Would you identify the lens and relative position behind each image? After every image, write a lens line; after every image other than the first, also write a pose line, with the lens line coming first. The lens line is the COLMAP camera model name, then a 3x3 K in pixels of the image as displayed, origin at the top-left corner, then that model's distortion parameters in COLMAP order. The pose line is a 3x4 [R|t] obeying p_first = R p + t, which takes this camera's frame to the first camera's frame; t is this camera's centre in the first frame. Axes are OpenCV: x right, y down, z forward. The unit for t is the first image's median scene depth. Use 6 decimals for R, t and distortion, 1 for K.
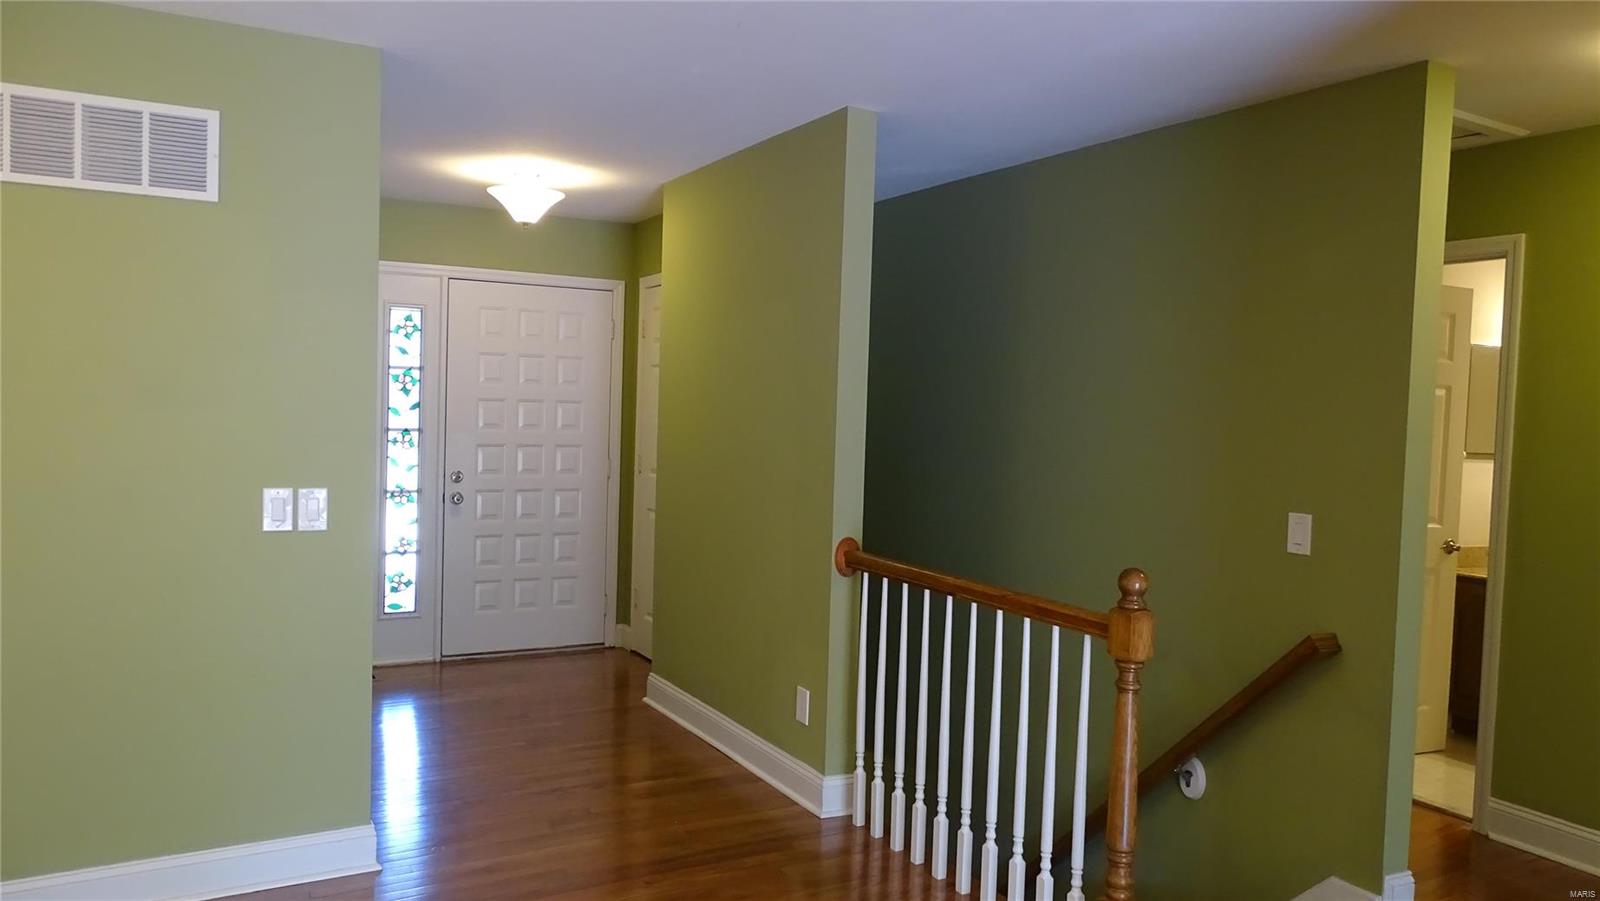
lens RADIAL K [[1134.2, 0, 800.3], [0, 1134.2, 456.9], [0, 0, 1]] dist [0.005405, 0.000123]
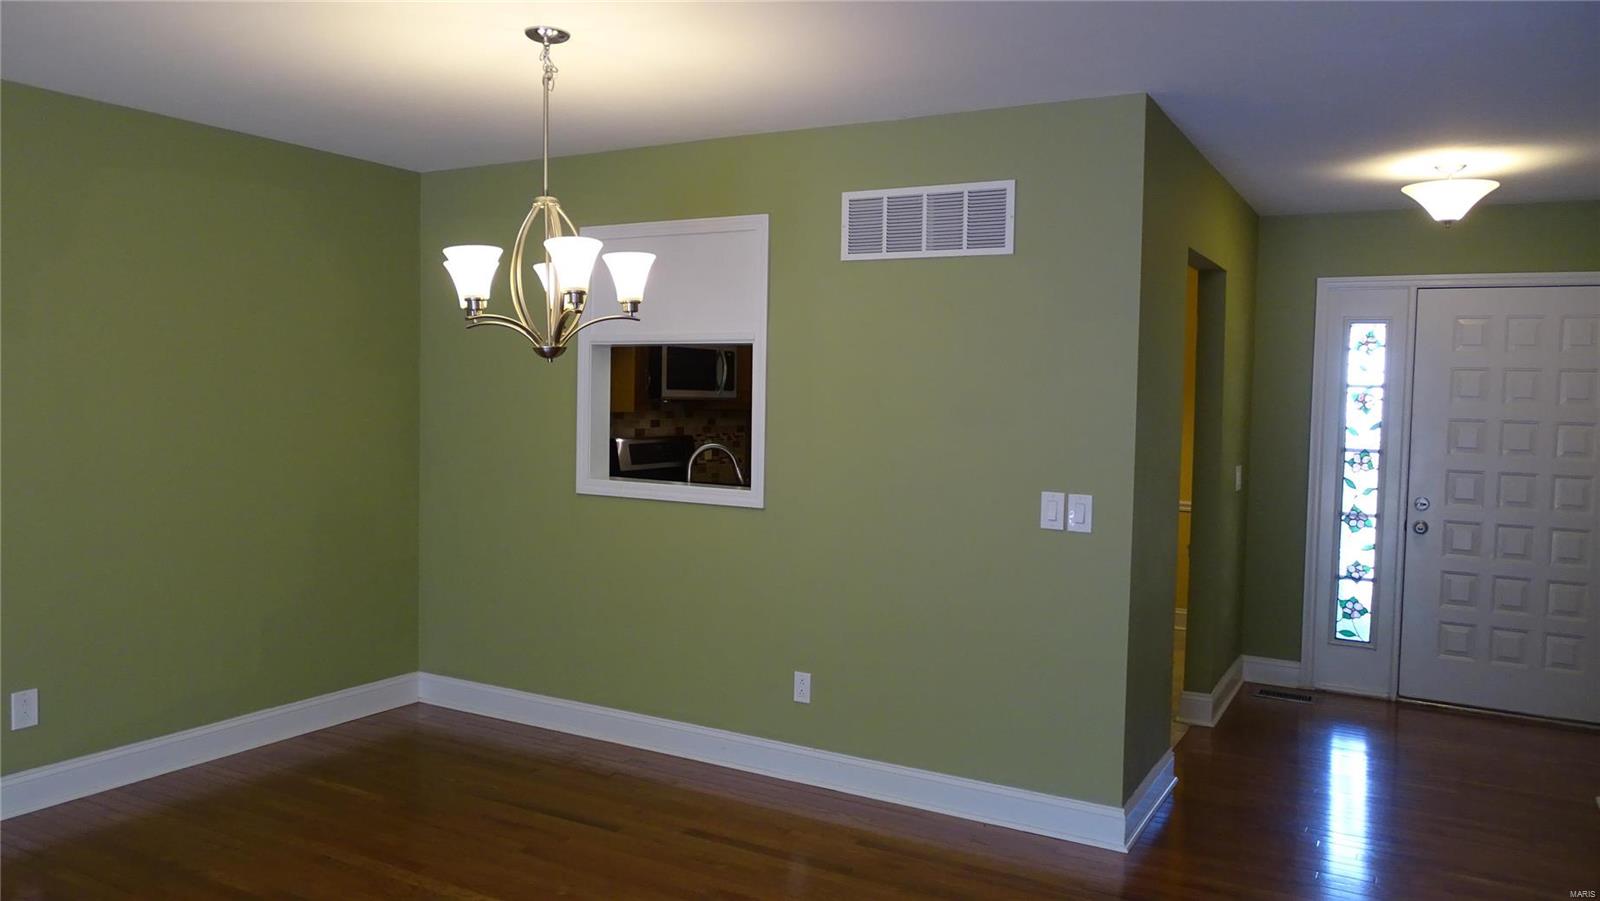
lens RADIAL K [[1134.2, 0, 800.0], [0, 1134.2, 451.6], [0, 0, 1]] dist [0.005405, 0.000123]
pose [[0.532968, 0.031260, -0.845558, 0.208352], [-0.050950, 0.998690, 0.004807, -0.003473], [0.844600, 0.040520, 0.533862, 0.085757]]
